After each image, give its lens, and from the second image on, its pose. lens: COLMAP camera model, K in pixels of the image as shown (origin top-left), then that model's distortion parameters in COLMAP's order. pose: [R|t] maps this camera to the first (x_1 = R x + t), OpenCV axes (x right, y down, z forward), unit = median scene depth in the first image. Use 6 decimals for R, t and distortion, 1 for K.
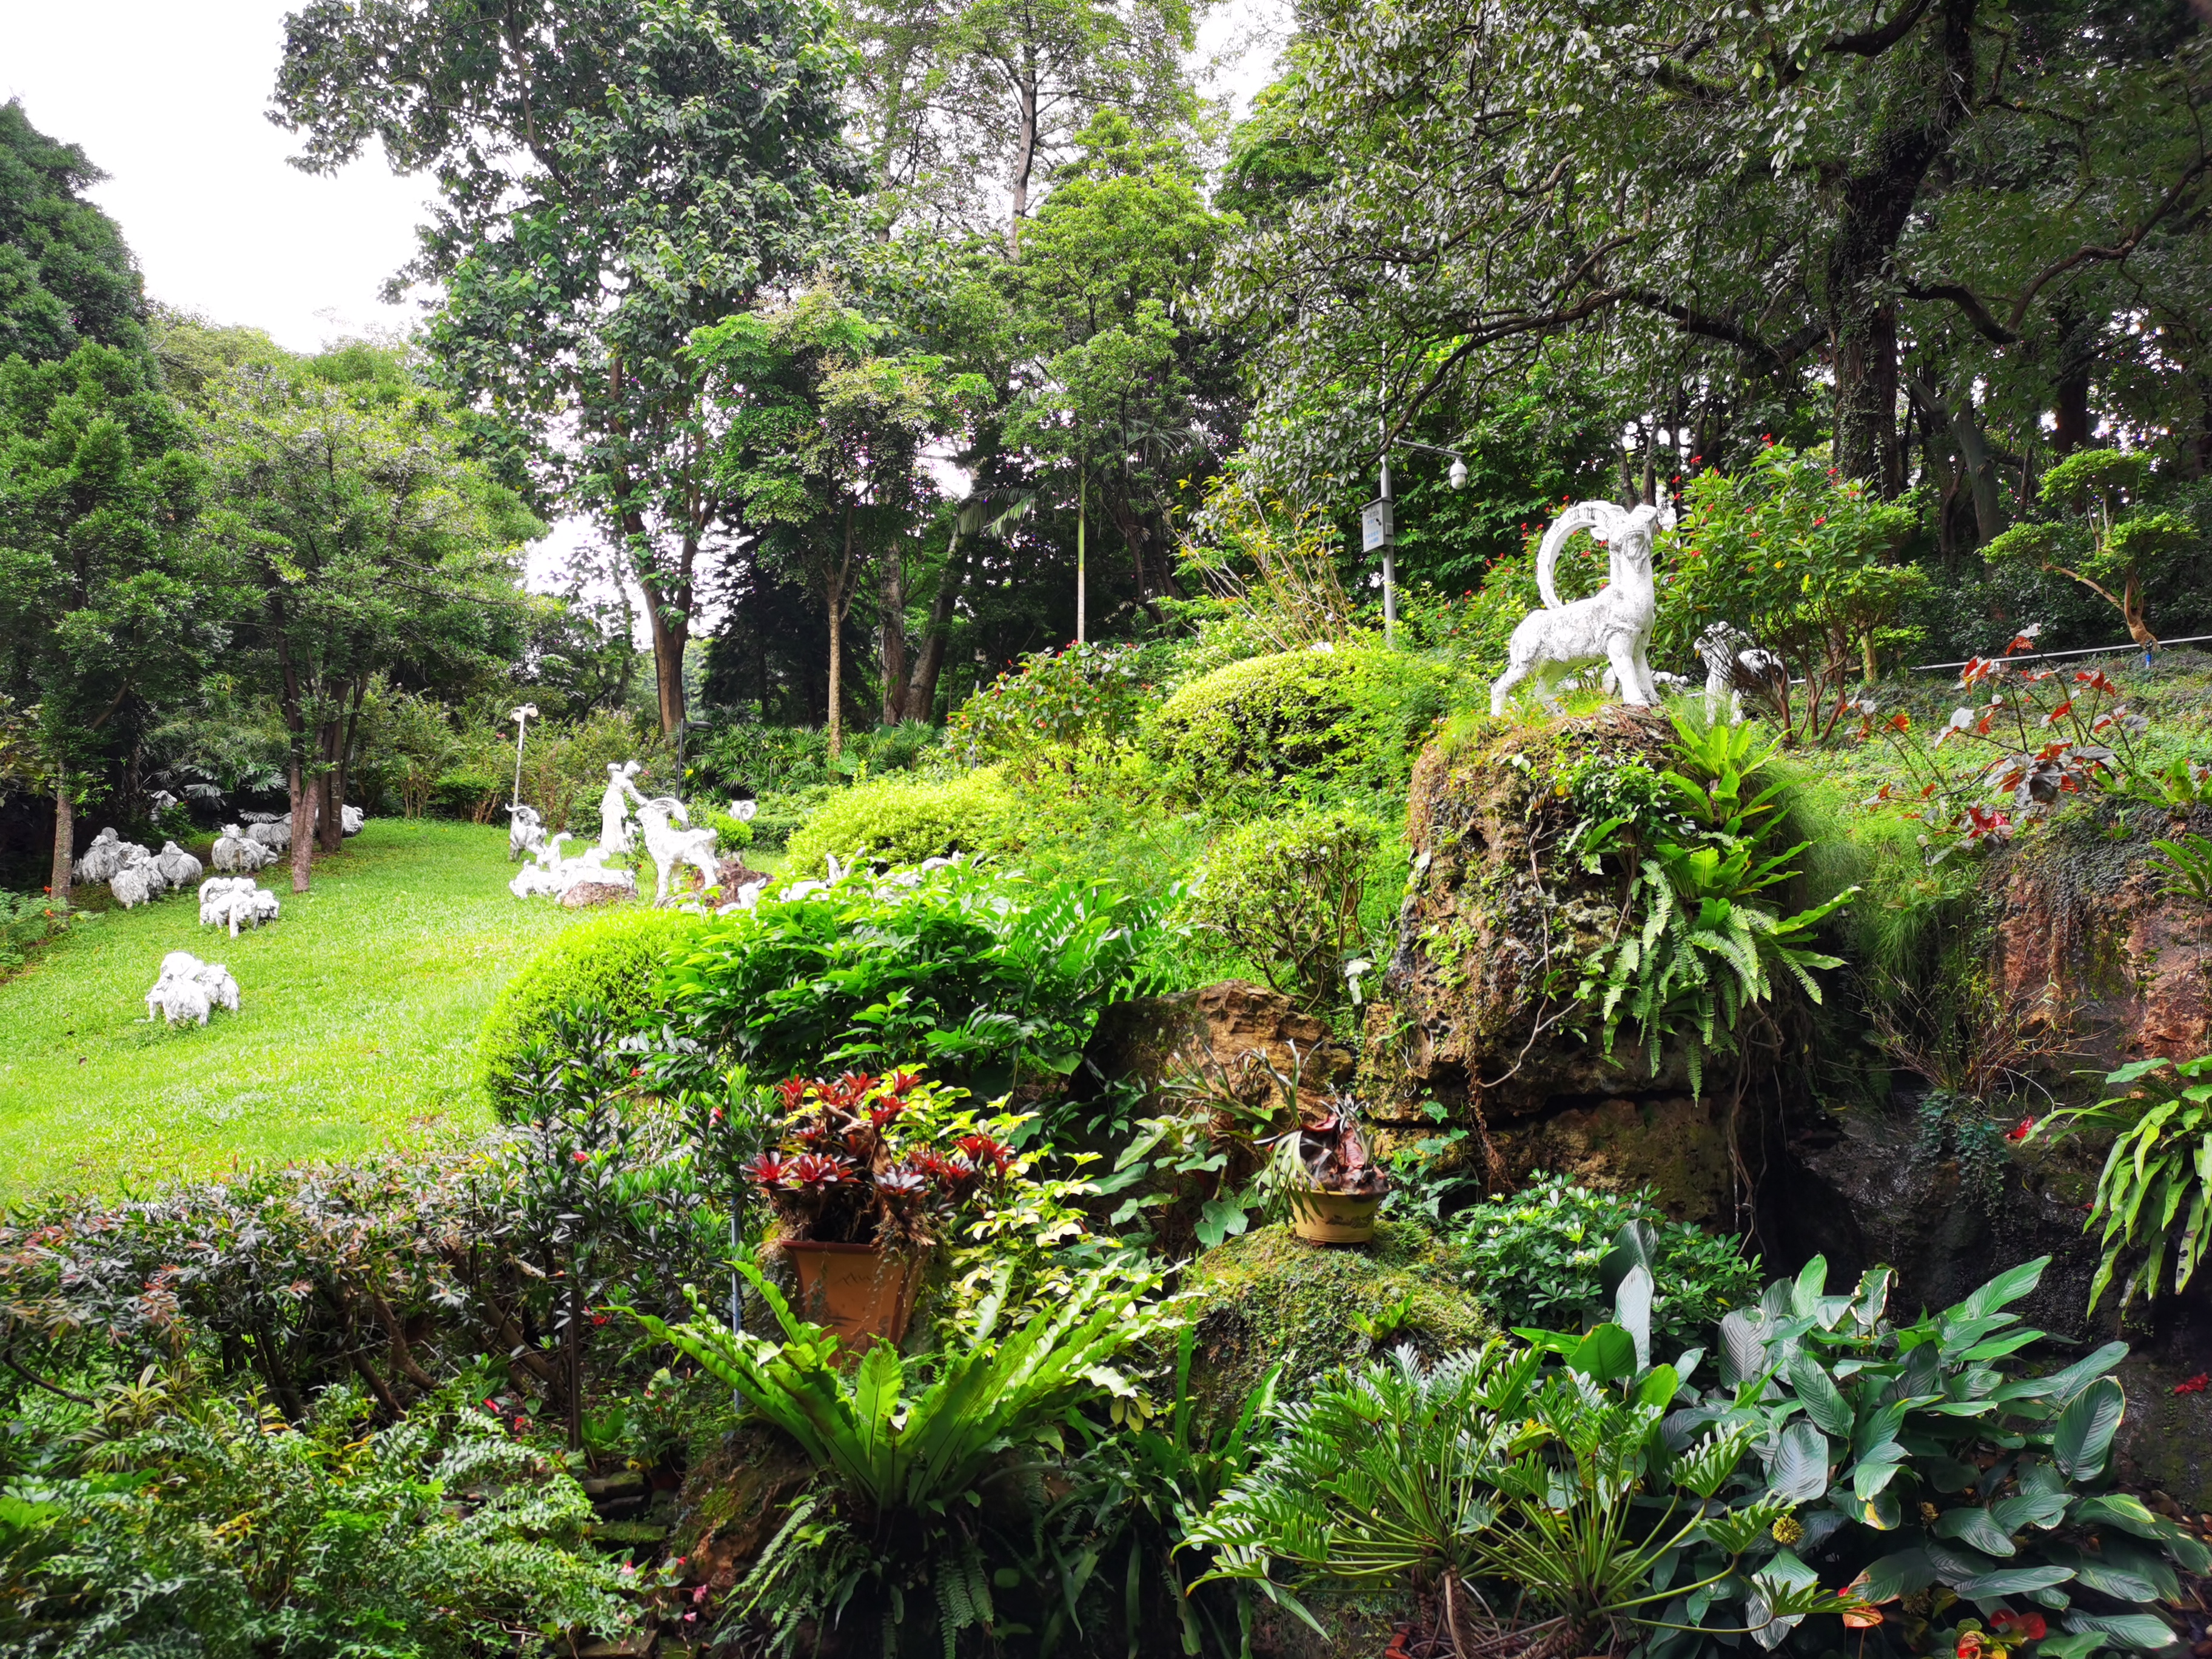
lens RADIAL K [[1729.4, 0, 1104.9], [0, 1729.4, 825.2], [0, 0, 1]] dist [0.036060, -0.001802]
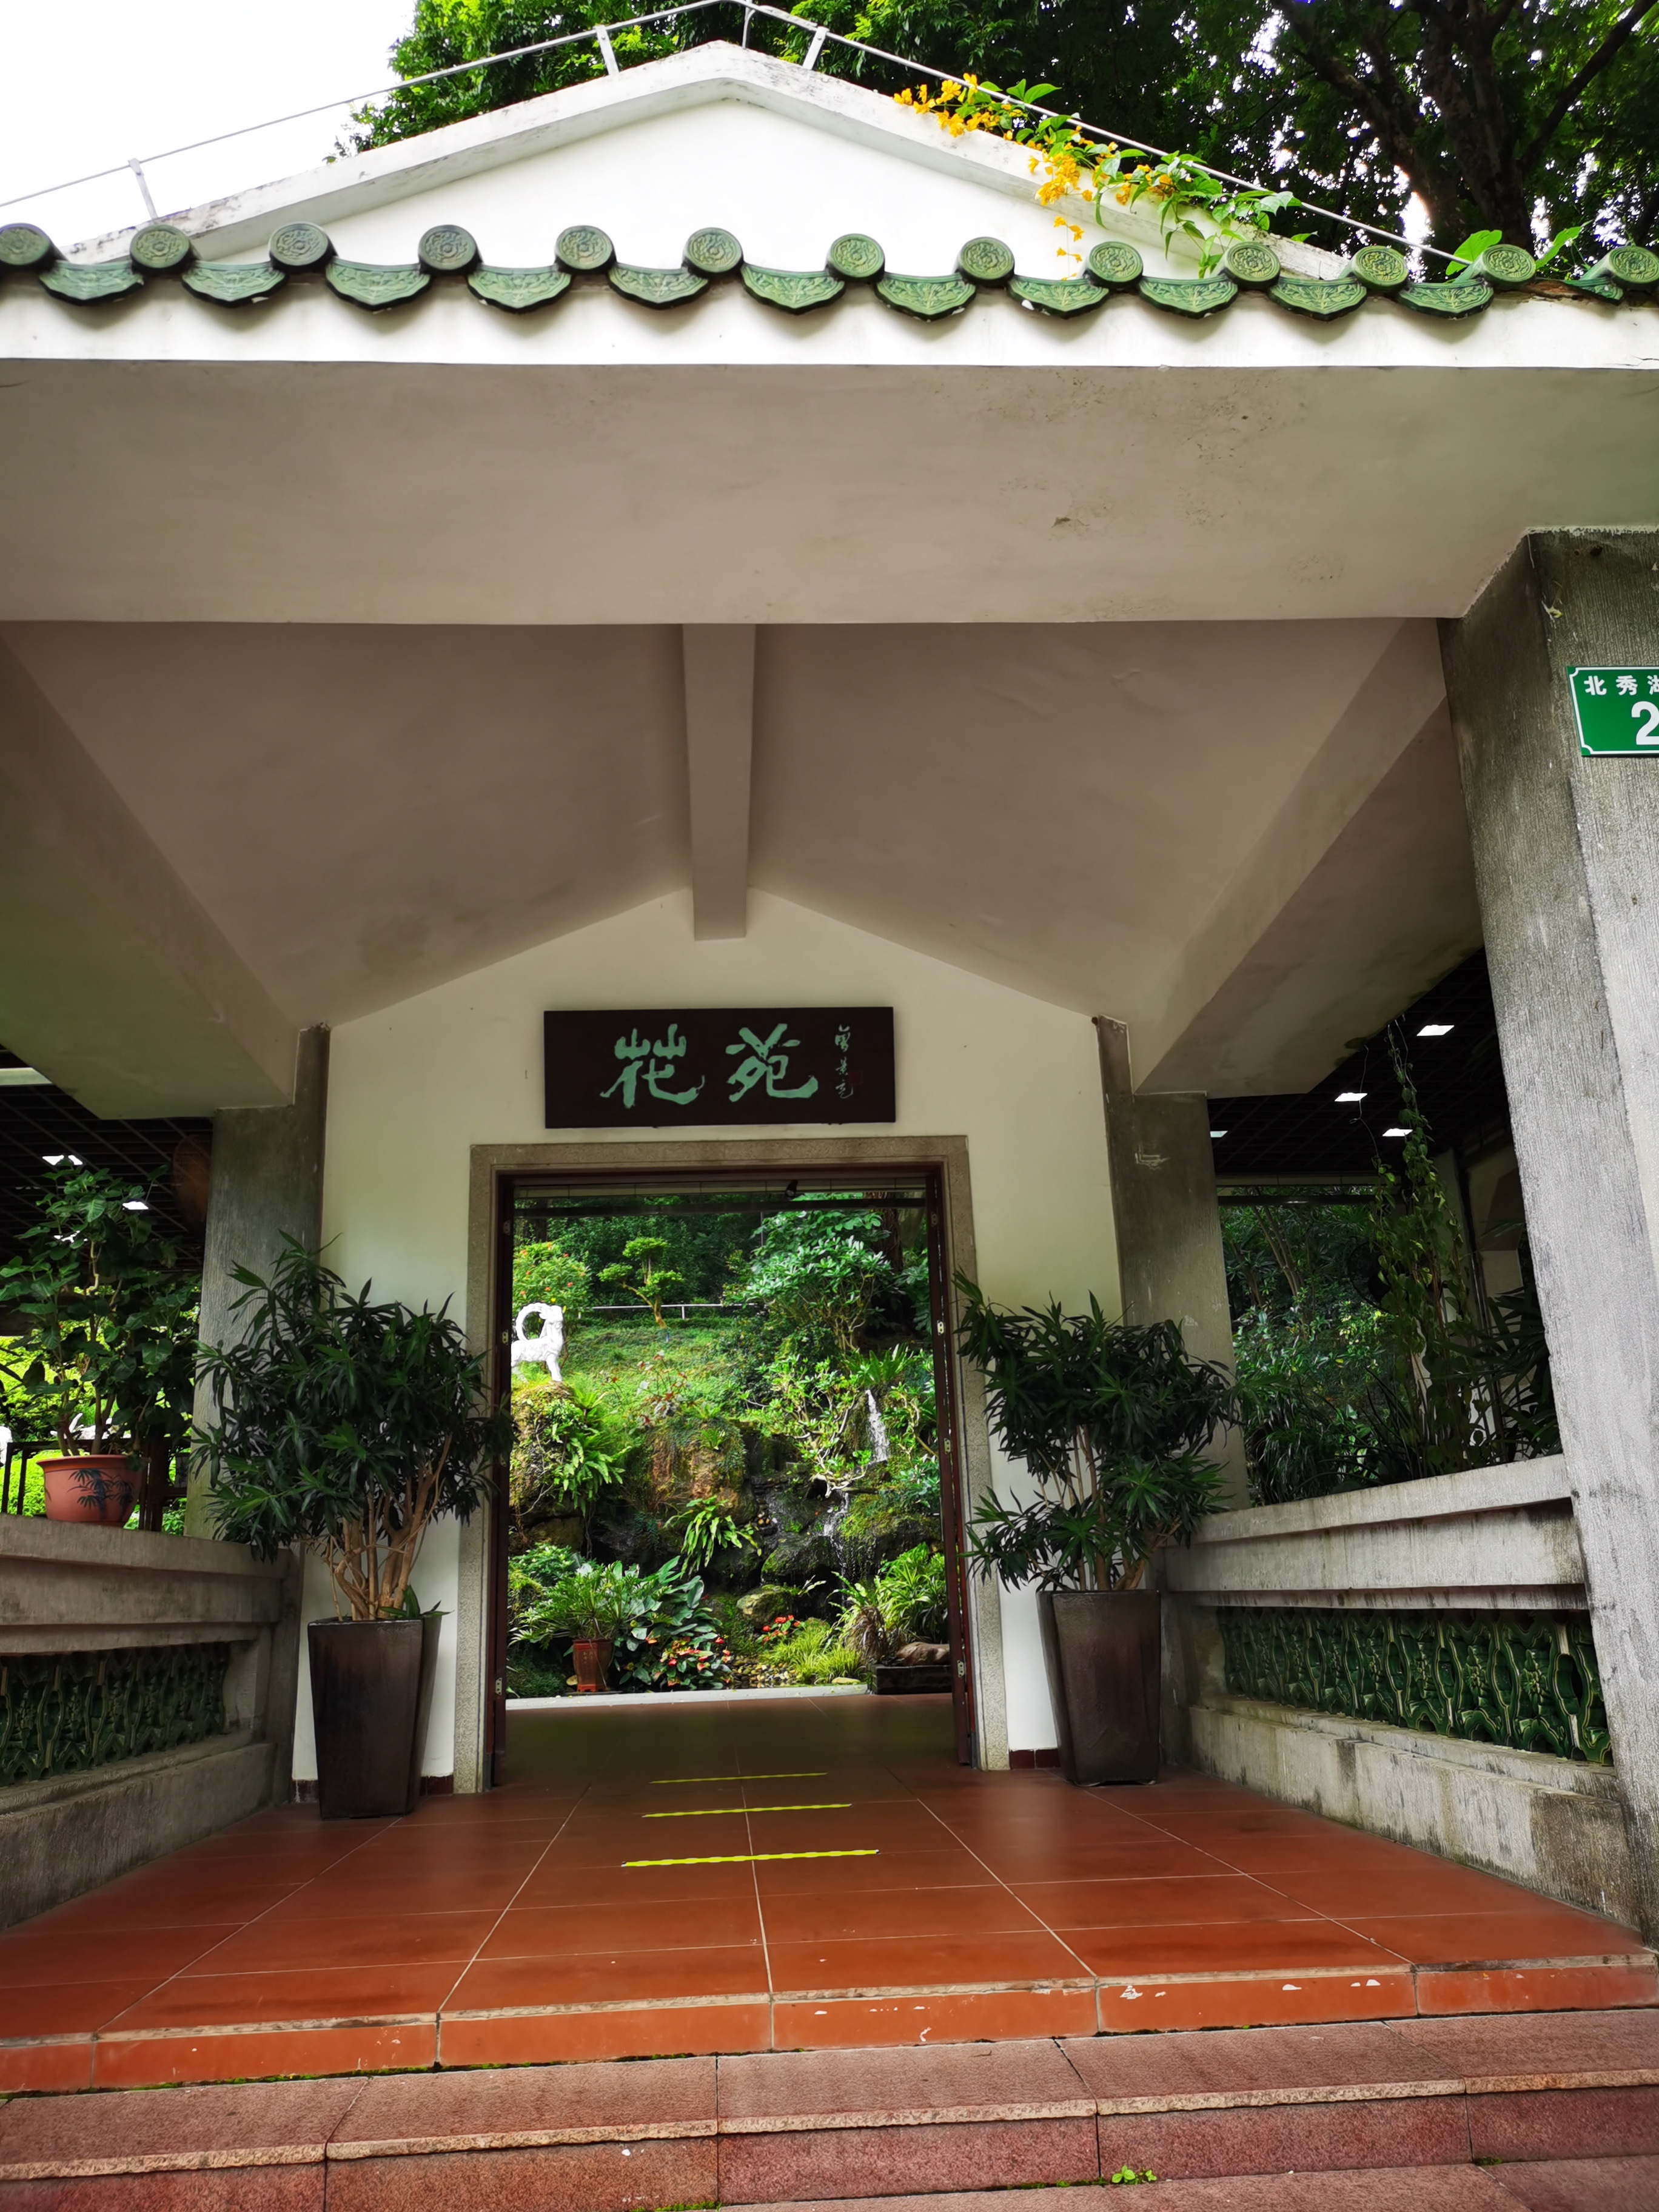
lens RADIAL K [[1729.4, 0, 829.5], [0, 1729.4, 1104.6], [0, 0, 1]] dist [0.036060, -0.001802]
pose [[0.753651, 0.123120, 0.645640, -1.407126], [-0.043340, 0.989470, -0.138097, -0.160154], [-0.655844, 0.076095, 0.751051, -1.659378]]
